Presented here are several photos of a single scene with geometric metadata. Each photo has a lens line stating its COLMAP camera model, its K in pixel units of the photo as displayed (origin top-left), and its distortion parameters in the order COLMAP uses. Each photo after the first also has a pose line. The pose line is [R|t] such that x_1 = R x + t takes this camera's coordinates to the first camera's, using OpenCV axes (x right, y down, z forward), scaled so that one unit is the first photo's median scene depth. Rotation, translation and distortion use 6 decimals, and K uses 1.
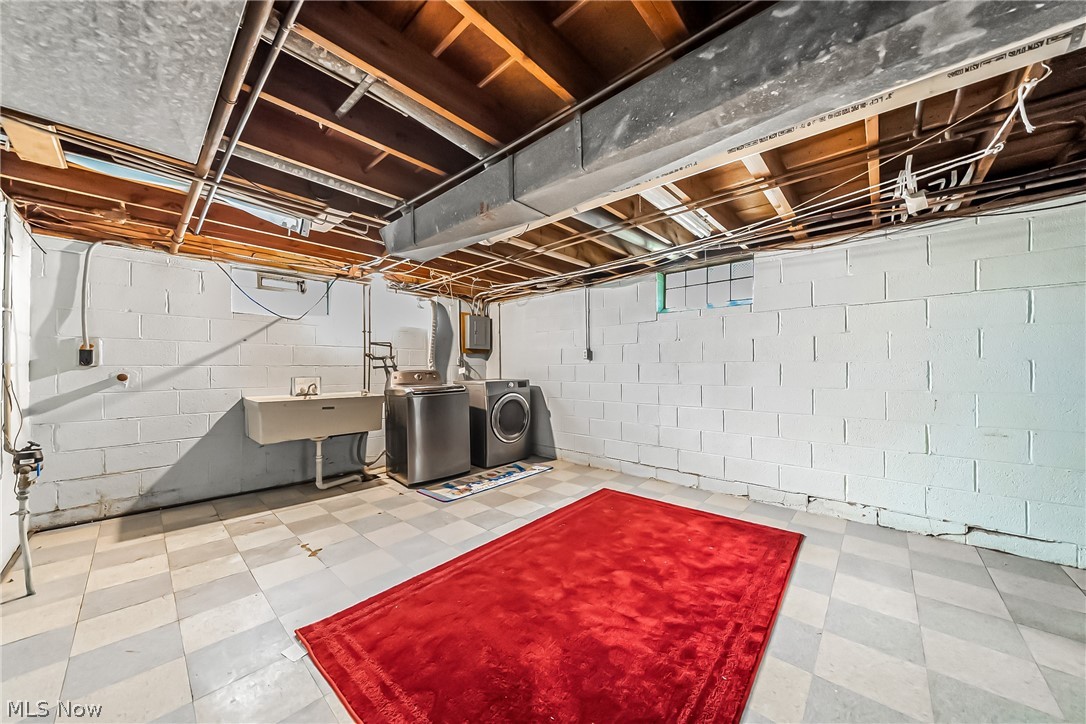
lens RADIAL K [[370.7, 0, 542.4], [0, 370.7, 364.8], [0, 0, 1]] dist [0.000027, -0.000001]
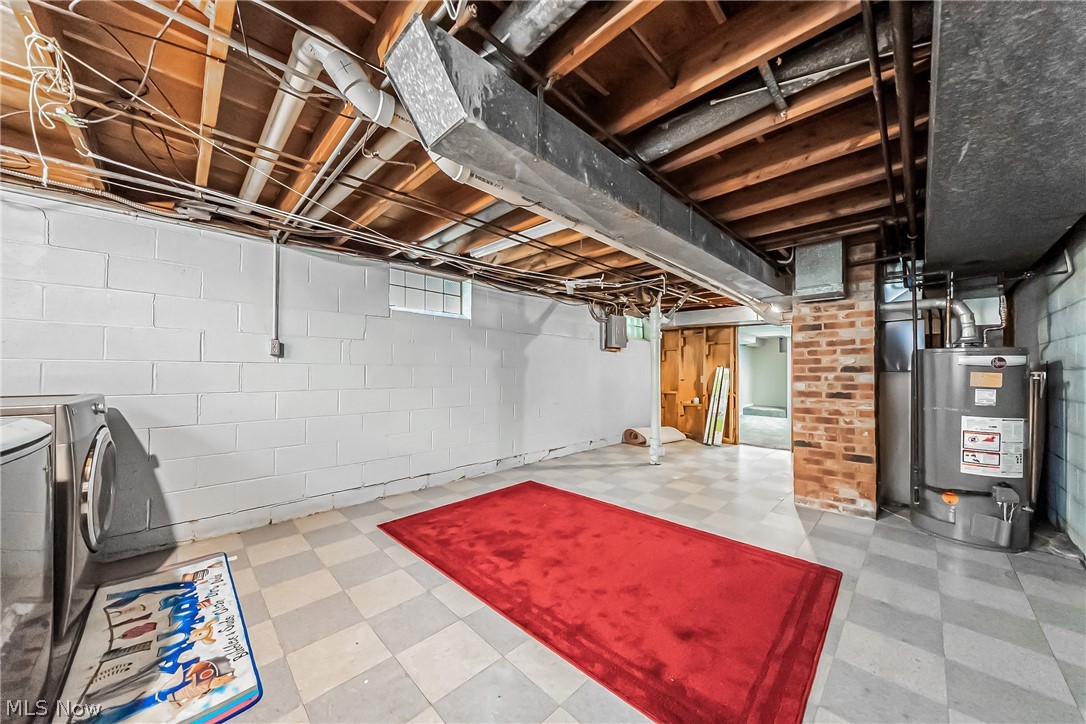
lens RADIAL K [[375.7, 0, 541.4], [0, 375.7, 366.5], [0, 0, 1]] dist [-0.000863, -0.000038]
pose [[0.059205, 0.018226, 0.998079, -0.565264], [-0.012019, 0.999774, -0.017544, 0.012441], [-0.998173, -0.010958, 0.059411, 0.585882]]
